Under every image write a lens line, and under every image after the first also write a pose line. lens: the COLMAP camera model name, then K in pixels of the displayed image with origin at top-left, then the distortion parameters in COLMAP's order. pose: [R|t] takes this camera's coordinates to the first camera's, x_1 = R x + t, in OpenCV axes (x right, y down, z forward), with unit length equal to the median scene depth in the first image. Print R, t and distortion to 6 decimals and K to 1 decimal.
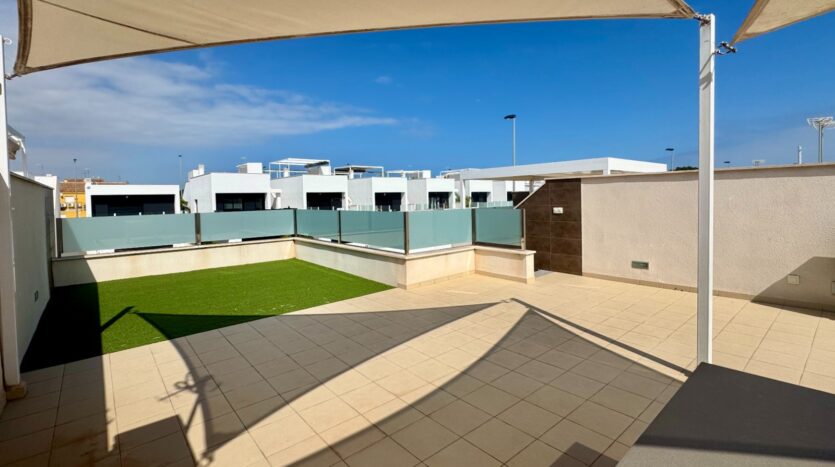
lens RADIAL K [[331.6, 0, 417.5], [0, 331.6, 233.5], [0, 0, 1]] dist [-0.003139, -0.000124]
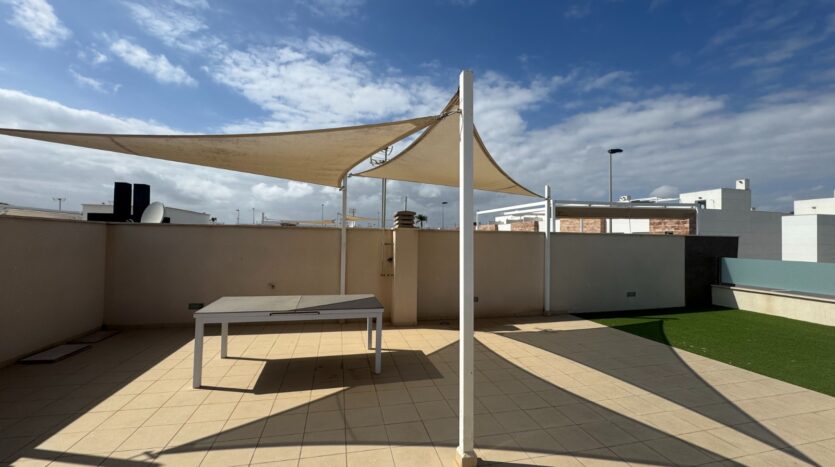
lens RADIAL K [[331.6, 0, 417.5], [0, 331.6, 233.5], [0, 0, 1]] dist [-0.003139, -0.000124]
pose [[-0.409561, -0.006523, -0.912259, 1.329325], [-0.109211, 0.993134, 0.041929, -0.117008], [0.905722, 0.116801, -0.407462, 0.923253]]
